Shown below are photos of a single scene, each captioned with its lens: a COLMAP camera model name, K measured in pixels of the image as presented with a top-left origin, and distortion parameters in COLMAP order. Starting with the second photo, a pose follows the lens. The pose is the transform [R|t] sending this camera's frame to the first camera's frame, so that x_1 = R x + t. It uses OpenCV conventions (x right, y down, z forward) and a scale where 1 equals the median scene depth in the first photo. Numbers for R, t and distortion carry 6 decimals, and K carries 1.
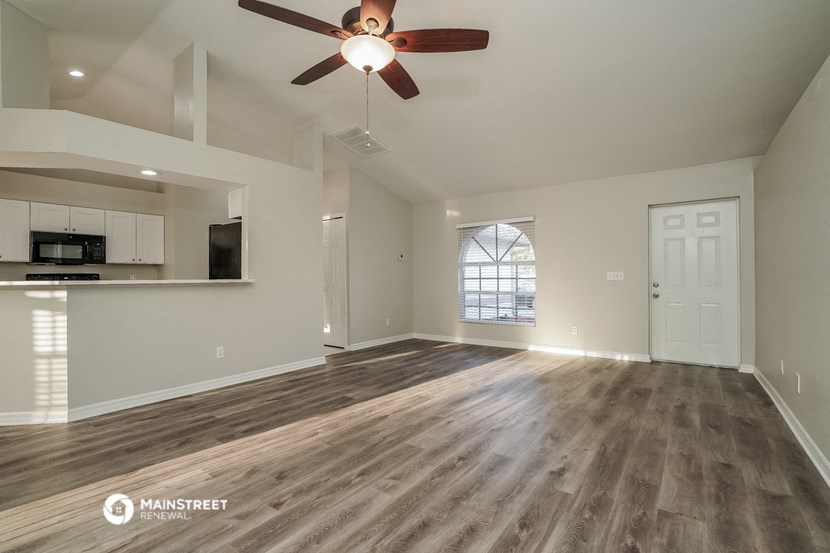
lens RADIAL K [[373.5, 0, 411.8], [0, 373.5, 277.7], [0, 0, 1]] dist [-0.001351, -0.000044]
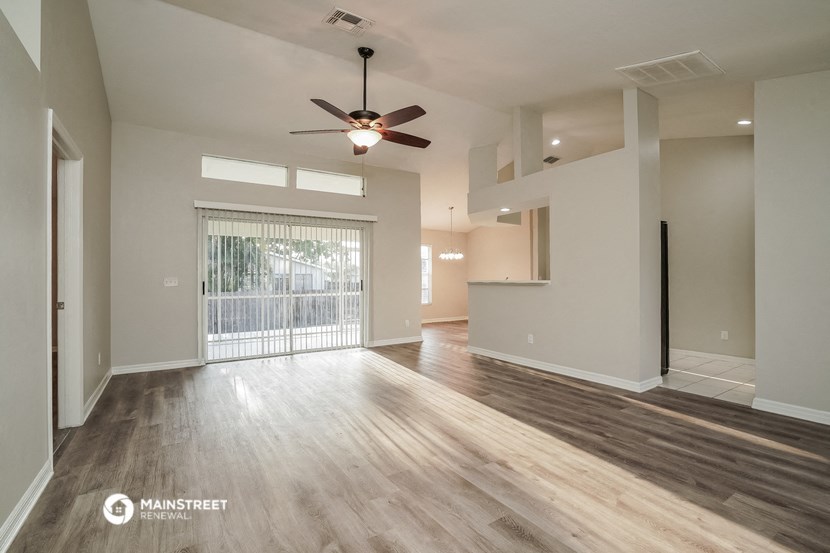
lens RADIAL K [[373.5, 0, 411.7], [0, 373.5, 277.8], [0, 0, 1]] dist [-0.001351, -0.000044]
pose [[-0.336881, -0.003038, -0.941542, 0.799006], [0.009226, 0.999936, -0.006528, 0.002604], [0.941502, -0.010886, -0.336831, 1.061427]]
